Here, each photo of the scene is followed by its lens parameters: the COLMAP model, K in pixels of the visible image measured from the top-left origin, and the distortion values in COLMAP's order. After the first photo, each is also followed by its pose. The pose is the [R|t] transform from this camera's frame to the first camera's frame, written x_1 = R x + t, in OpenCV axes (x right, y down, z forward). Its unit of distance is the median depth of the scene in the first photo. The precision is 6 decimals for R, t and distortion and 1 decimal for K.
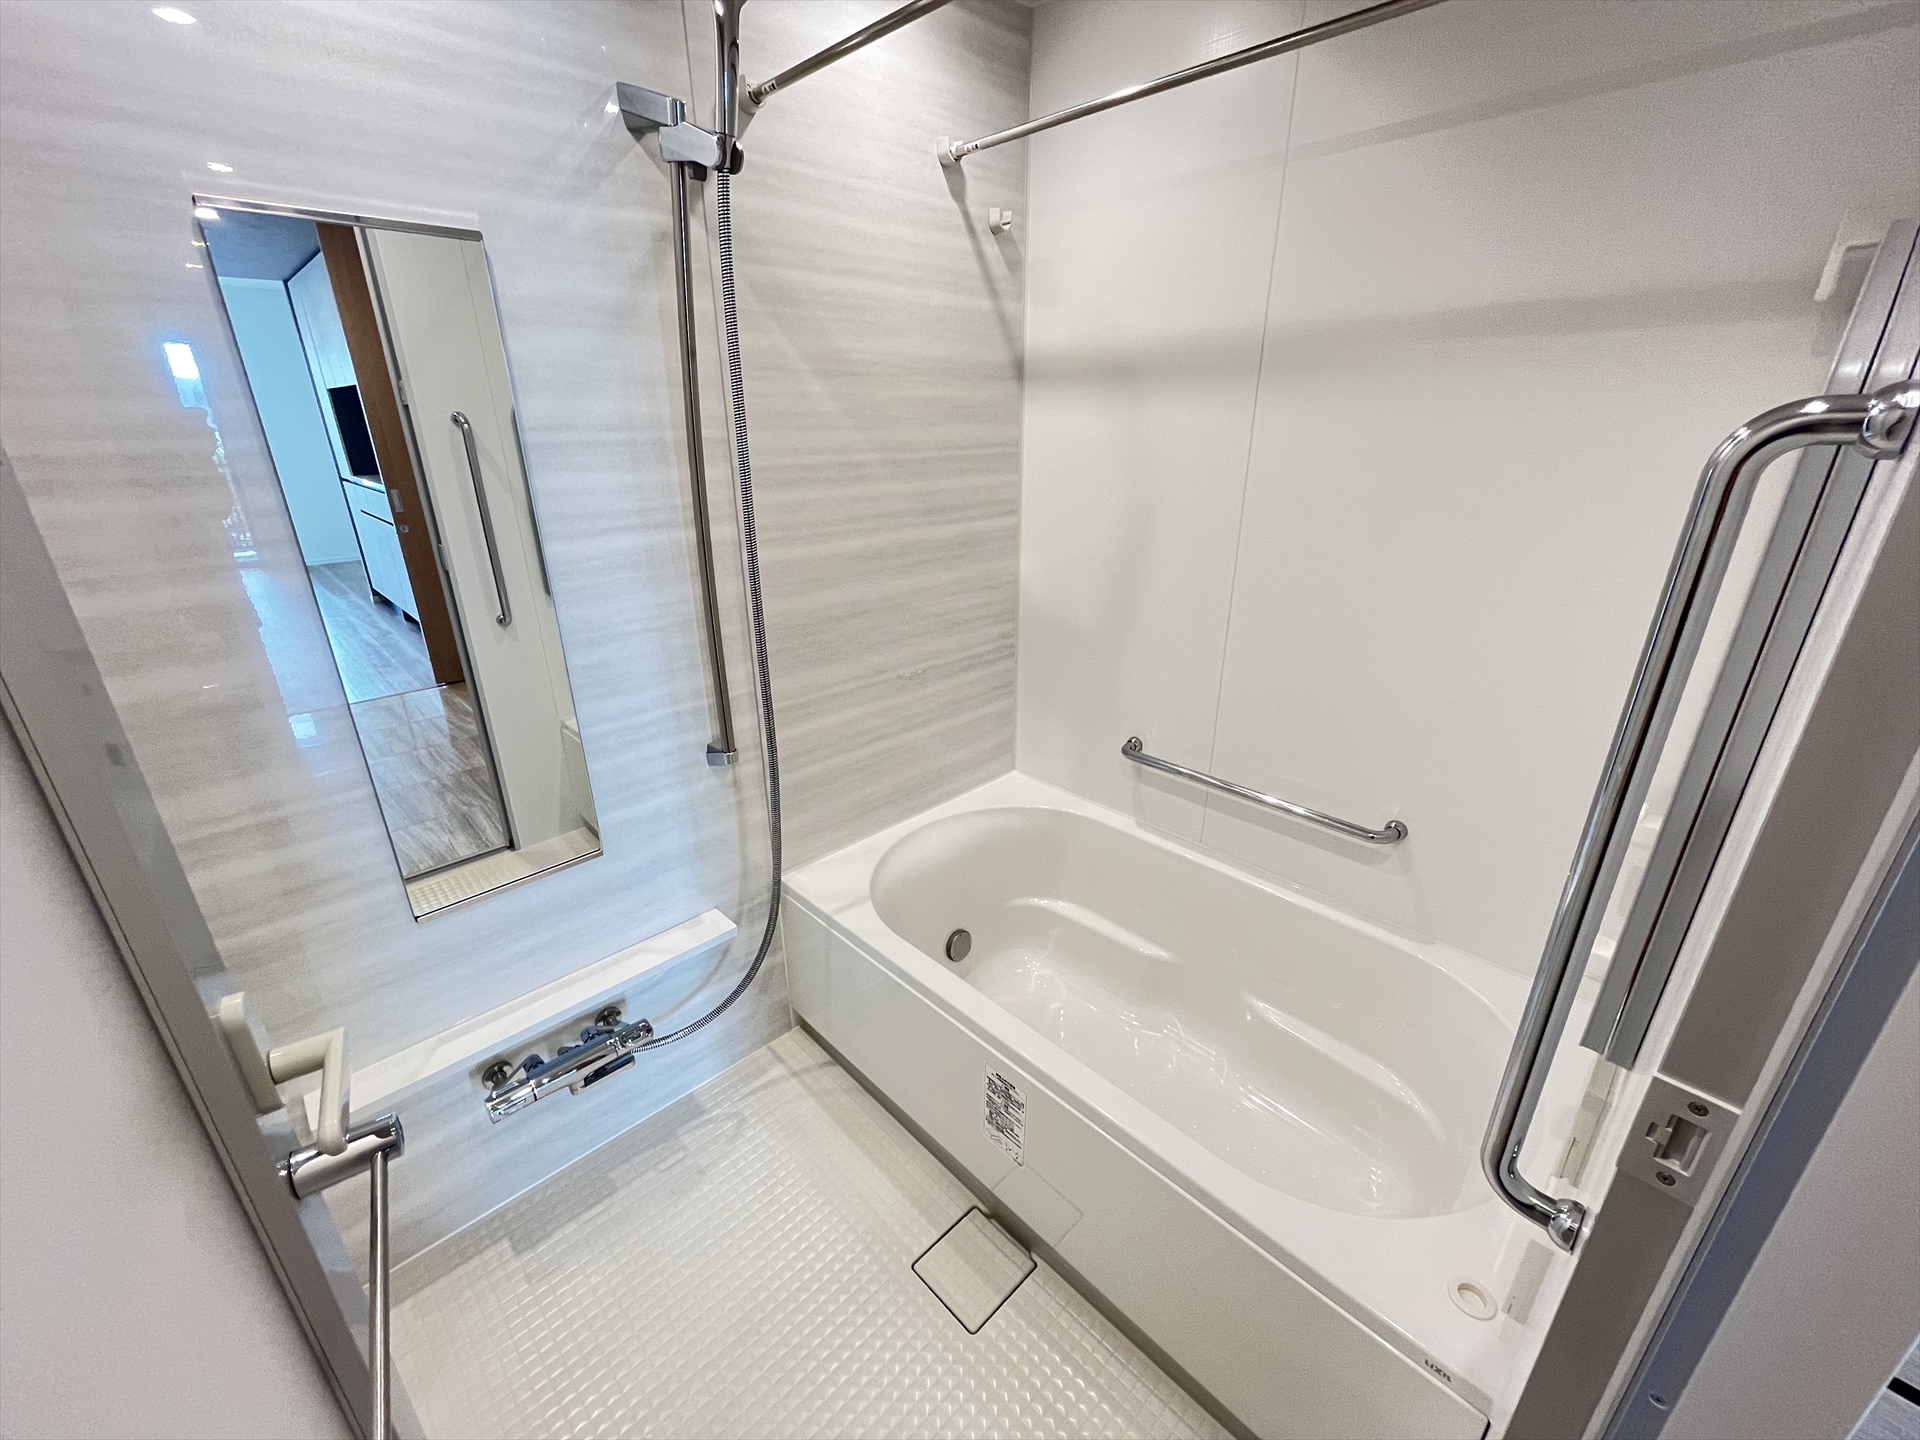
lens RADIAL K [[778.4, 0, 959.5], [0, 778.4, 720.0], [0, 0, 1]] dist [-0.002508, 0.000032]
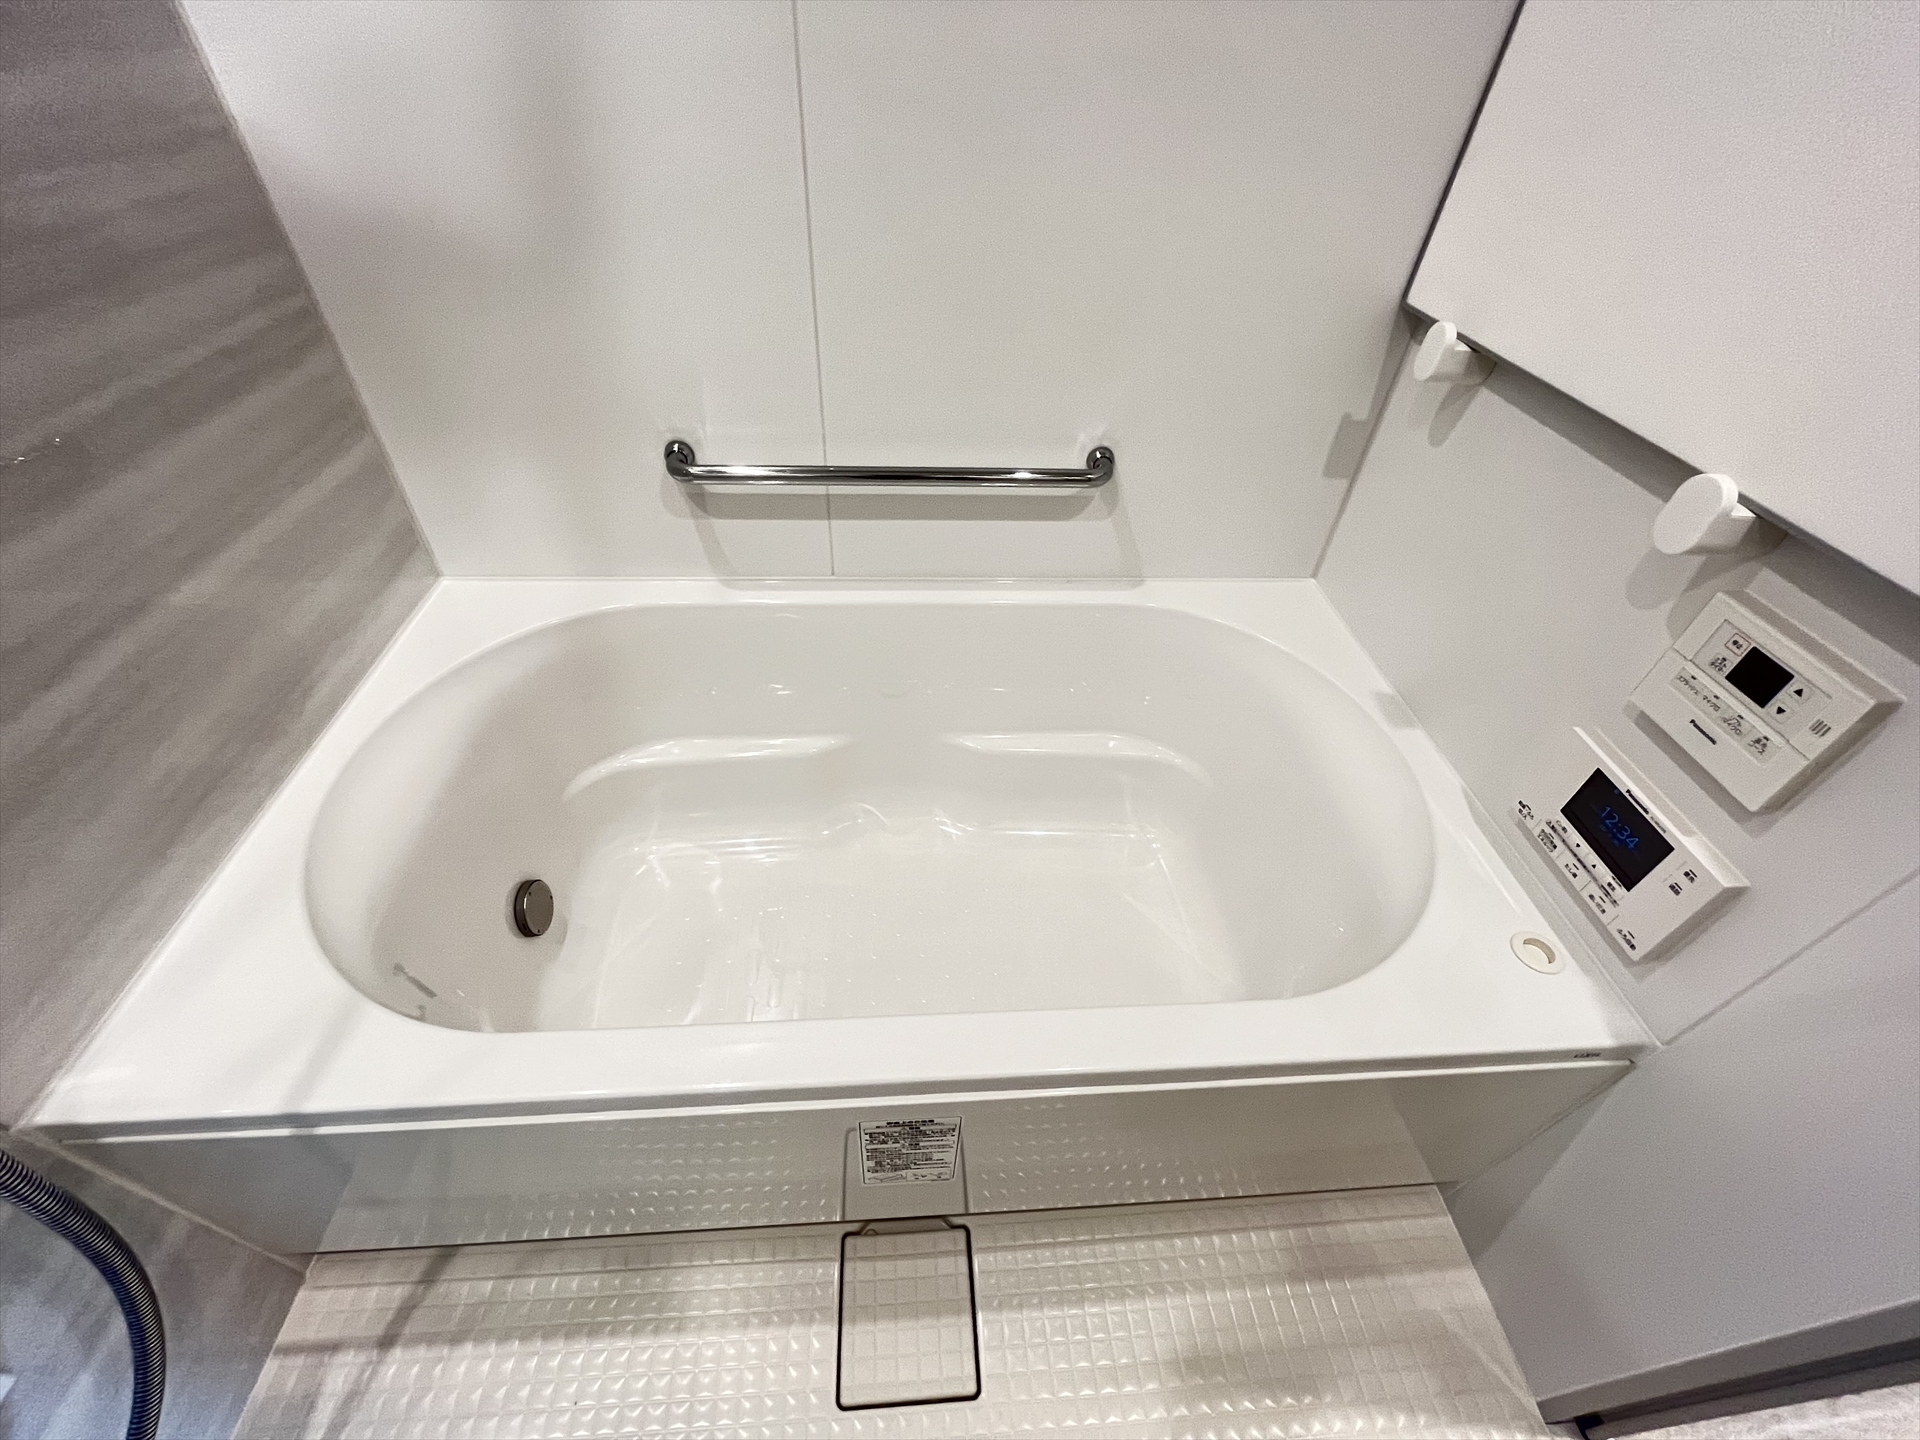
lens RADIAL K [[778.4, 0, 955.9], [0, 778.4, 718.4], [0, 0, 1]] dist [-0.002508, 0.000032]
pose [[0.648267, -0.489437, 0.583268, -0.067605], [0.234432, 0.857121, 0.458677, -0.016389], [-0.724425, -0.160608, 0.670383, 0.441221]]
